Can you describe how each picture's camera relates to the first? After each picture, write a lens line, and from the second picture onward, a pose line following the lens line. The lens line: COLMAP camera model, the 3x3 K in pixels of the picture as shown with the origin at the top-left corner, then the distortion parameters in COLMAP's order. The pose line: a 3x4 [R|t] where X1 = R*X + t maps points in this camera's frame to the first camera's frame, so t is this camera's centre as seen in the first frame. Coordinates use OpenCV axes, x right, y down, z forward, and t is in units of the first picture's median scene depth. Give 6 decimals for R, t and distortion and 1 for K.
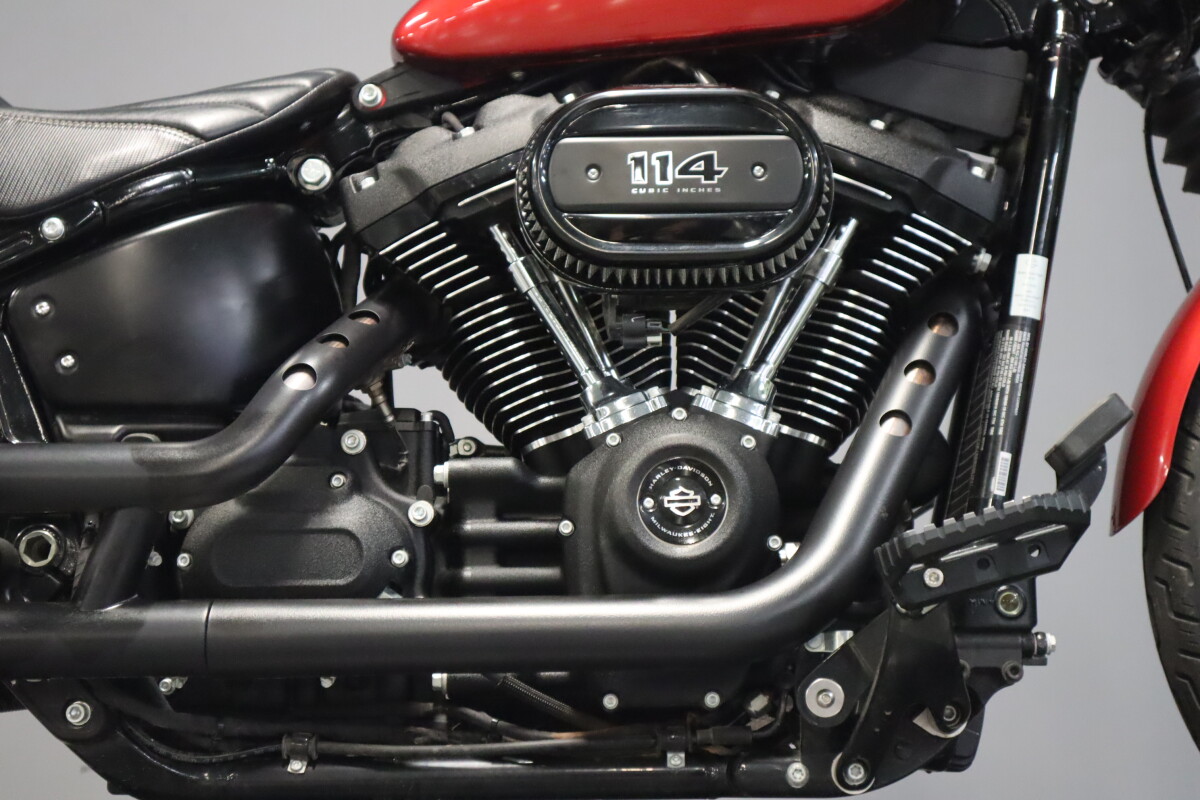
lens RADIAL K [[1907.2, 0, 600.0], [0, 1907.2, 400.0], [0, 0, 1]] dist [0.005980, 0.107258]
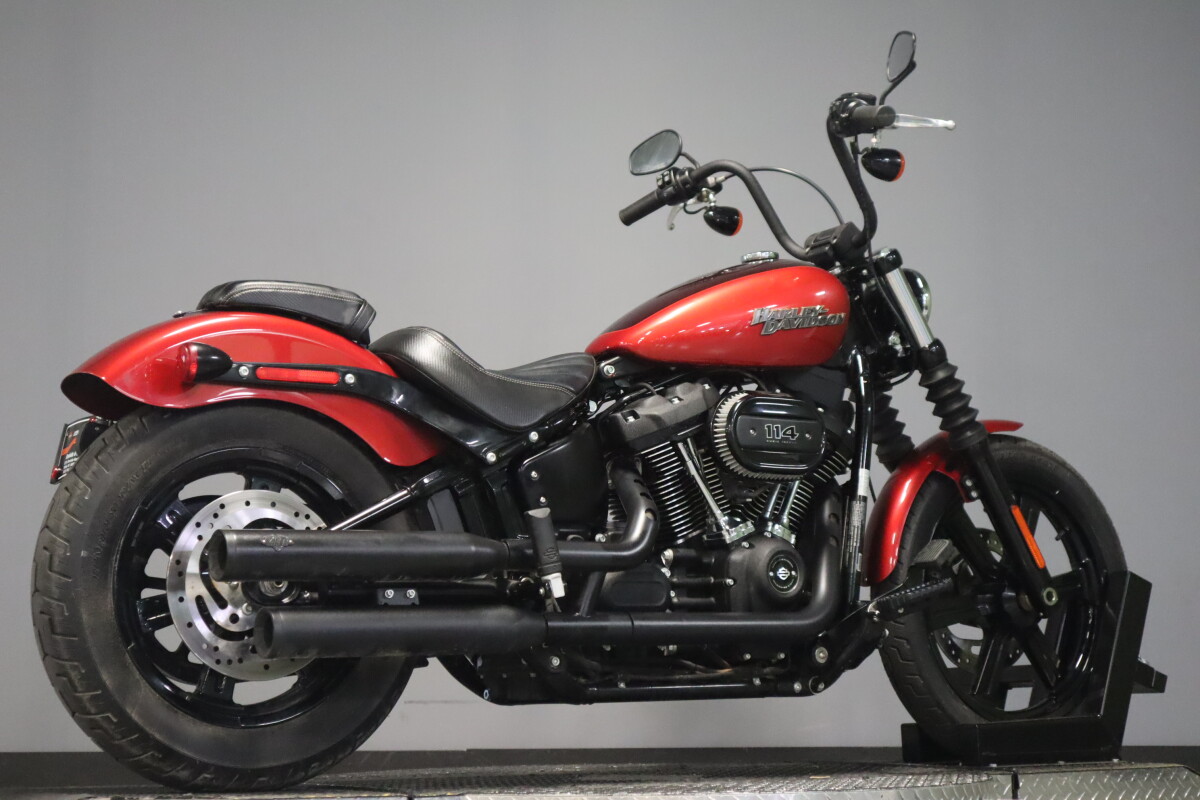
lens RADIAL K [[2073.4, 0, 600.0], [0, 2073.4, 400.0], [0, 0, 1]] dist [-0.006662, 0.109430]
pose [[0.821805, 0.070450, 0.565396, -1.582761], [-0.084216, 0.996446, -0.001752, -0.136051], [-0.563510, -0.046176, 0.824818, -0.982165]]
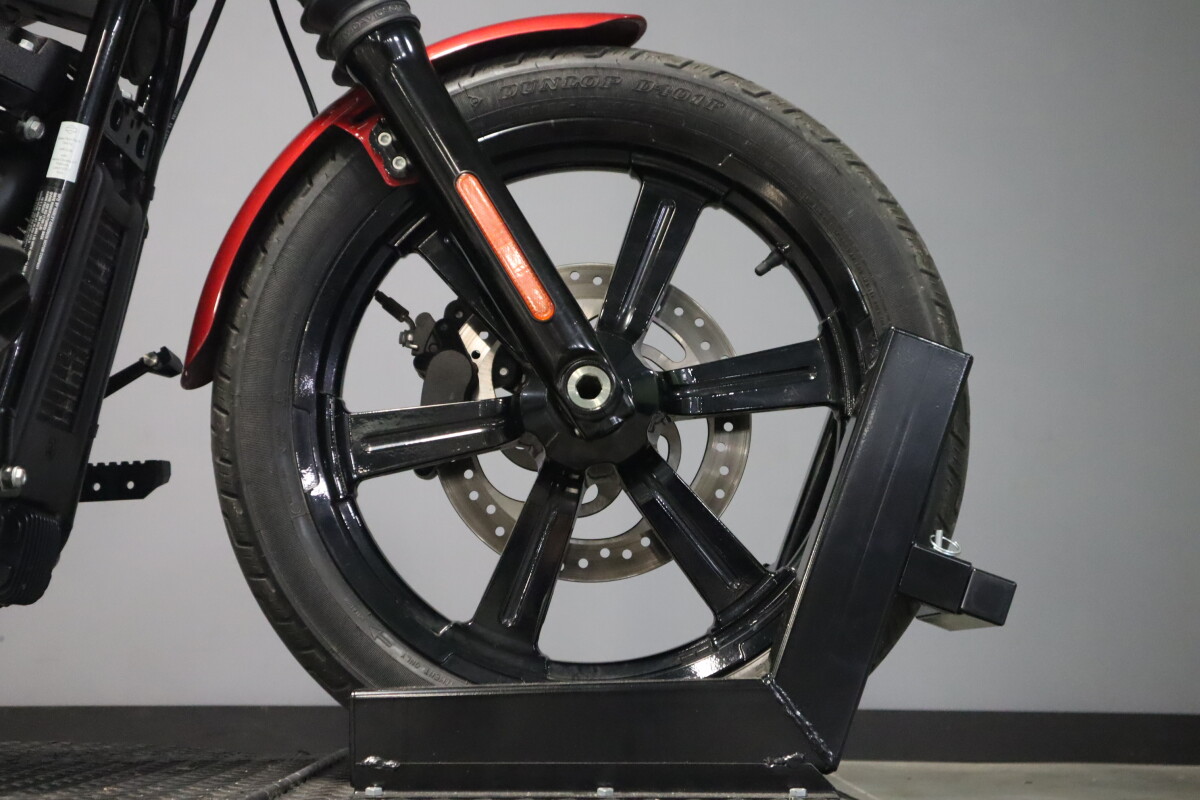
lens RADIAL K [[1576.8, 0, 600.0], [0, 1576.8, 400.0], [0, 0, 1]] dist [0.003158, 0.061239]
pose [[0.999288, 0.008183, 0.036831, 0.519603], [-0.009389, 0.999422, 0.032679, 0.051220], [-0.036542, -0.033001, 0.998787, 0.100915]]
